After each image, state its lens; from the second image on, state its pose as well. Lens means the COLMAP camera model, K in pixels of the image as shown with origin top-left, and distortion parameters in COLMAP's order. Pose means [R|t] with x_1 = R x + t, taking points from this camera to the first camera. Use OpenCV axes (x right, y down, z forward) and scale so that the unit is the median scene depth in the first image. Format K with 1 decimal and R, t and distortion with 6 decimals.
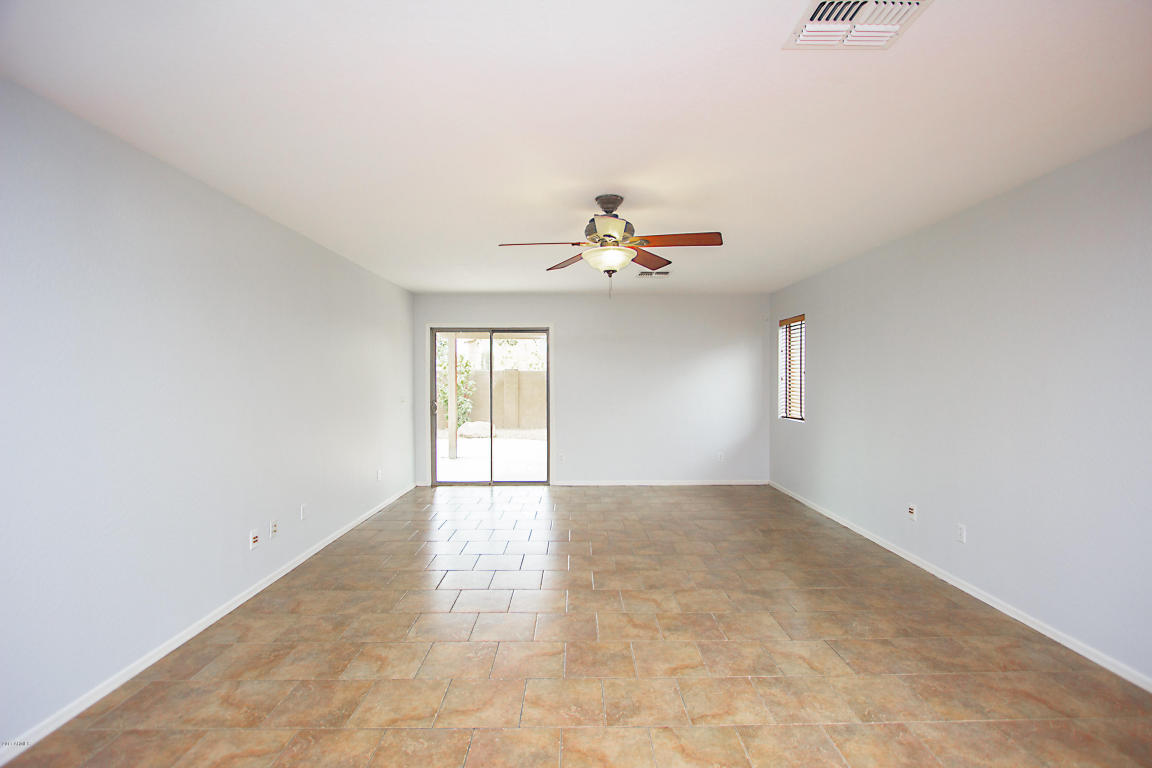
lens RADIAL K [[529.0, 0, 583.0], [0, 529.0, 384.5], [0, 0, 1]] dist [-0.014483, 0.002665]
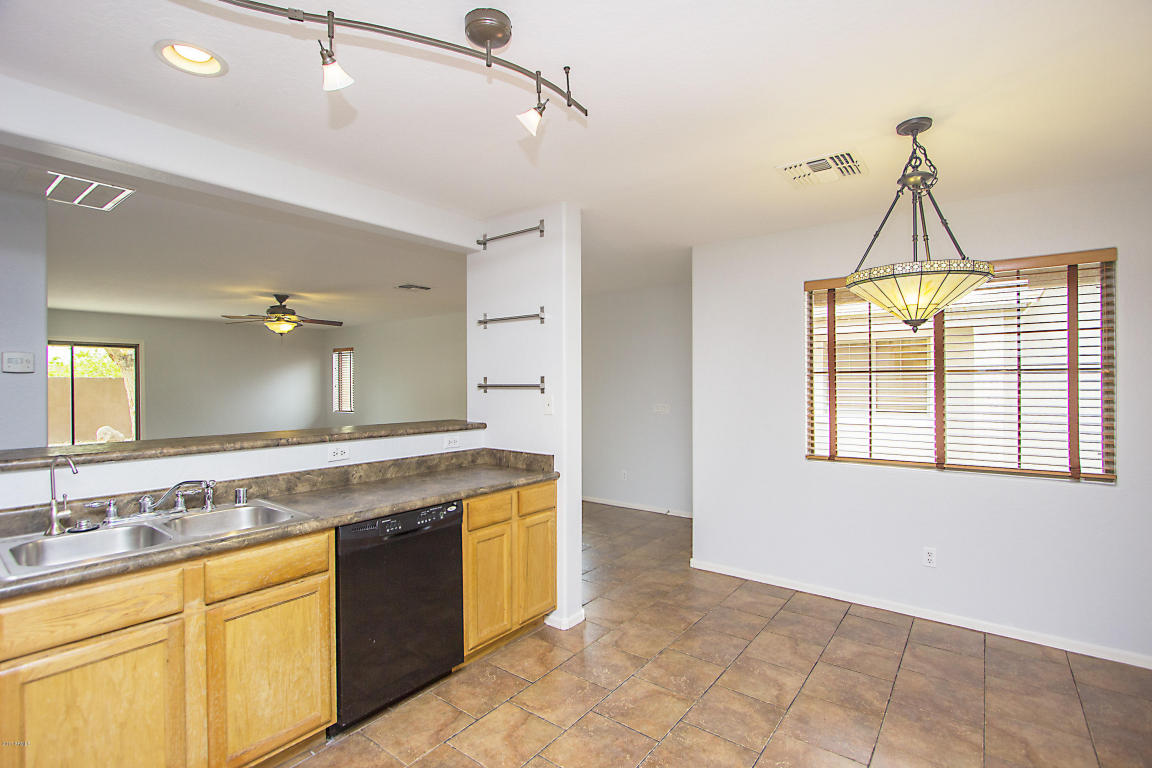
lens RADIAL K [[529.0, 0, 583.0], [0, 529.0, 384.5], [0, 0, 1]] dist [-0.014483, 0.002665]
pose [[0.622633, -0.003255, 0.782507, -0.382794], [0.010461, 0.999937, -0.004164, -0.002253], [-0.782444, 0.010779, 0.622628, -0.531889]]
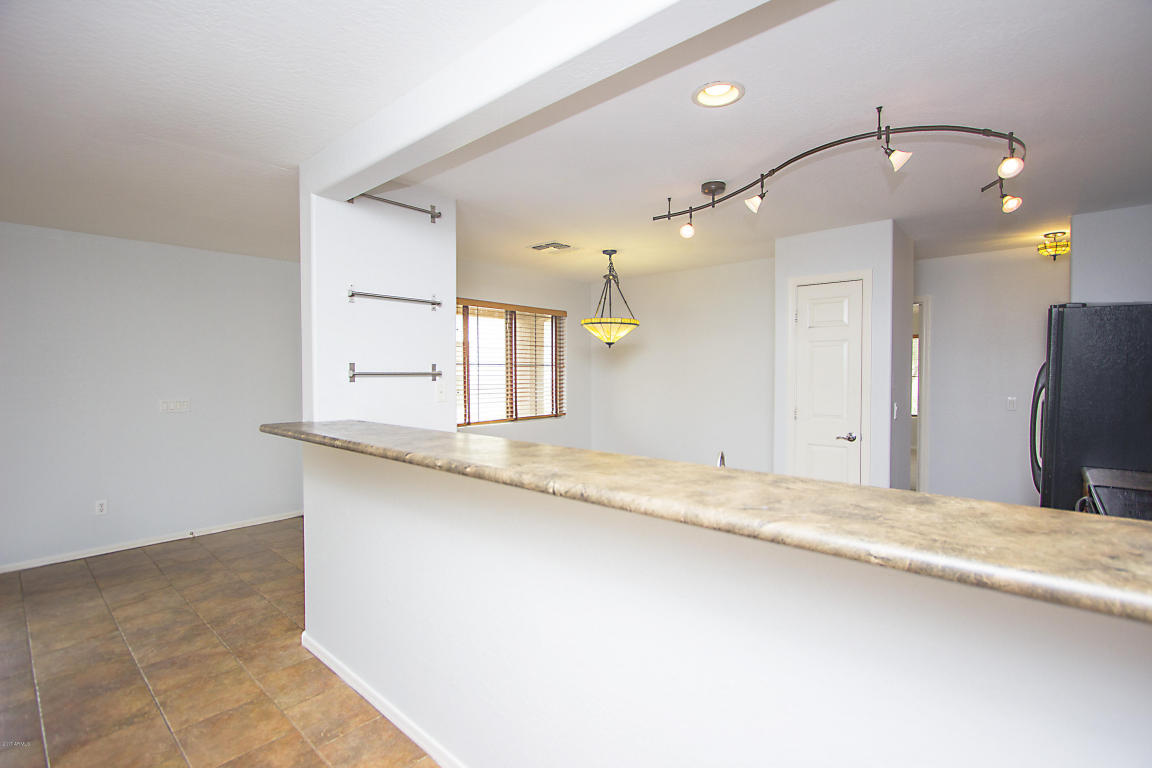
lens RADIAL K [[526.7, 0, 579.2], [0, 526.7, 386.3], [0, 0, 1]] dist [-0.010504, 0.001117]
pose [[-0.738513, -0.018898, 0.673974, -0.445747], [0.006967, 0.999340, 0.035656, -0.007907], [-0.674203, 0.031028, -0.737894, 0.057623]]
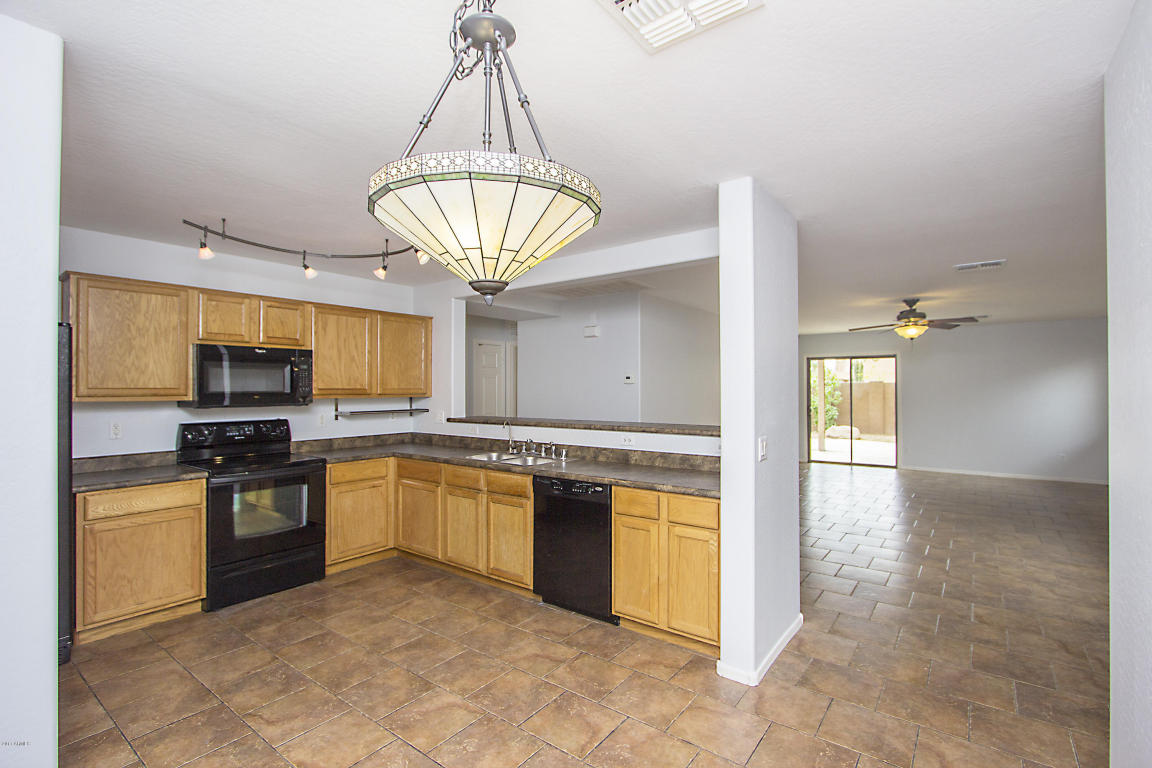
lens RADIAL K [[529.0, 0, 583.0], [0, 529.0, 384.5], [0, 0, 1]] dist [-0.014483, 0.002665]
pose [[0.790027, -0.005859, -0.613044, 0.137019], [-0.004232, 0.999878, -0.015009, -0.004417], [0.613057, 0.014451, 0.789906, -0.614881]]
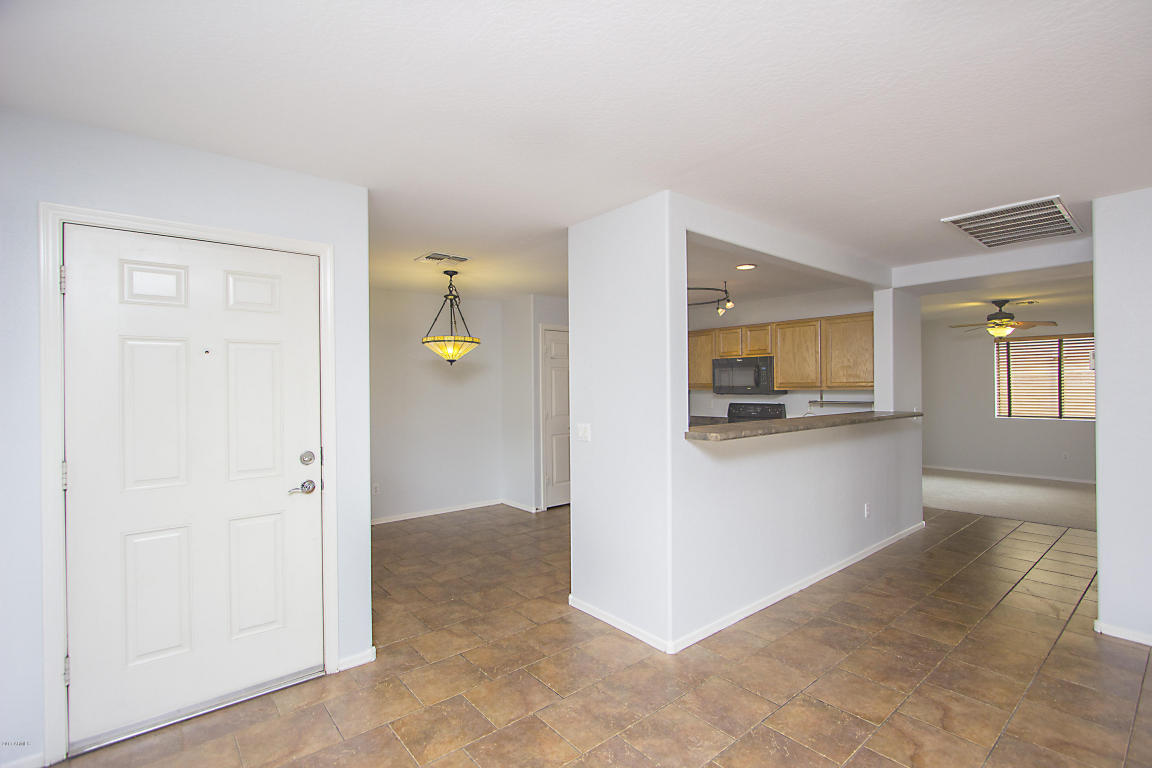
lens RADIAL K [[526.7, 0, 579.2], [0, 526.7, 386.3], [0, 0, 1]] dist [-0.010504, 0.001117]
pose [[-0.781556, 0.007511, -0.623790, 0.316400], [0.003109, 0.999962, 0.008145, -0.010120], [0.623828, 0.004427, -0.781549, 0.188424]]
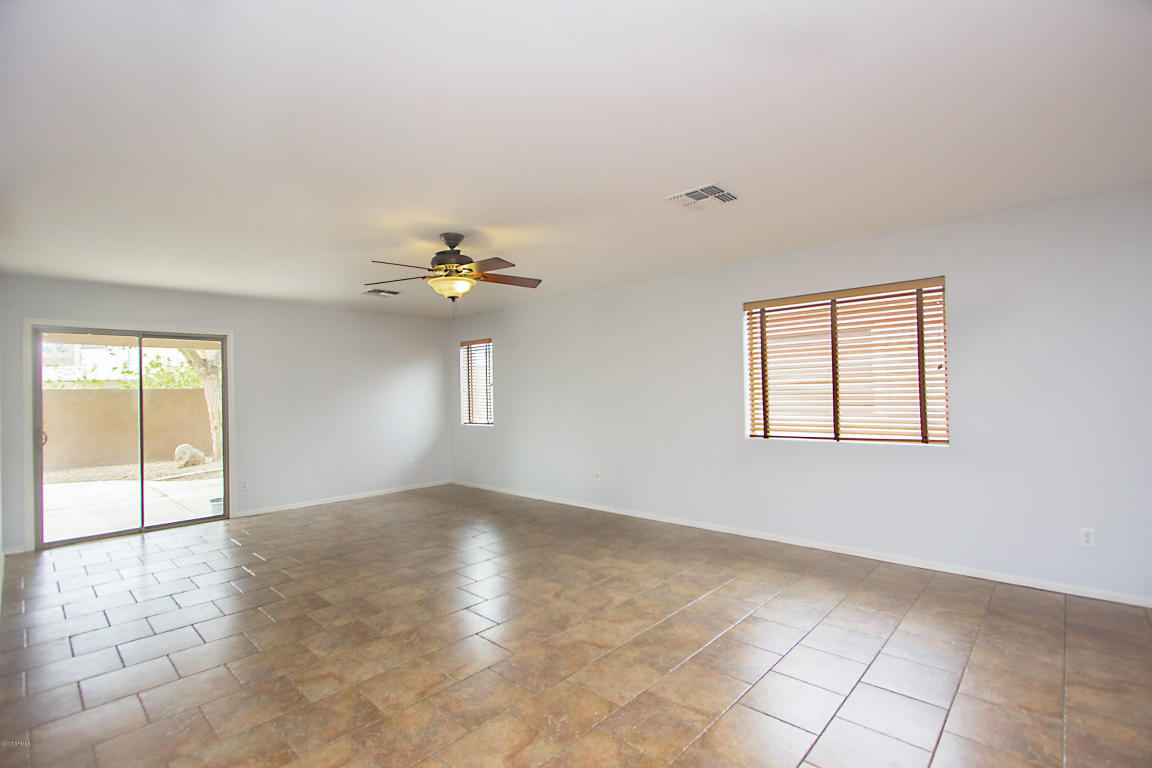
lens RADIAL K [[529.0, 0, 583.0], [0, 529.0, 384.5], [0, 0, 1]] dist [-0.014483, 0.002665]
pose [[0.690637, -0.004024, 0.723191, -0.298093], [0.027930, 0.999387, -0.021112, 0.007325], [-0.722662, 0.034780, 0.690326, -0.011096]]
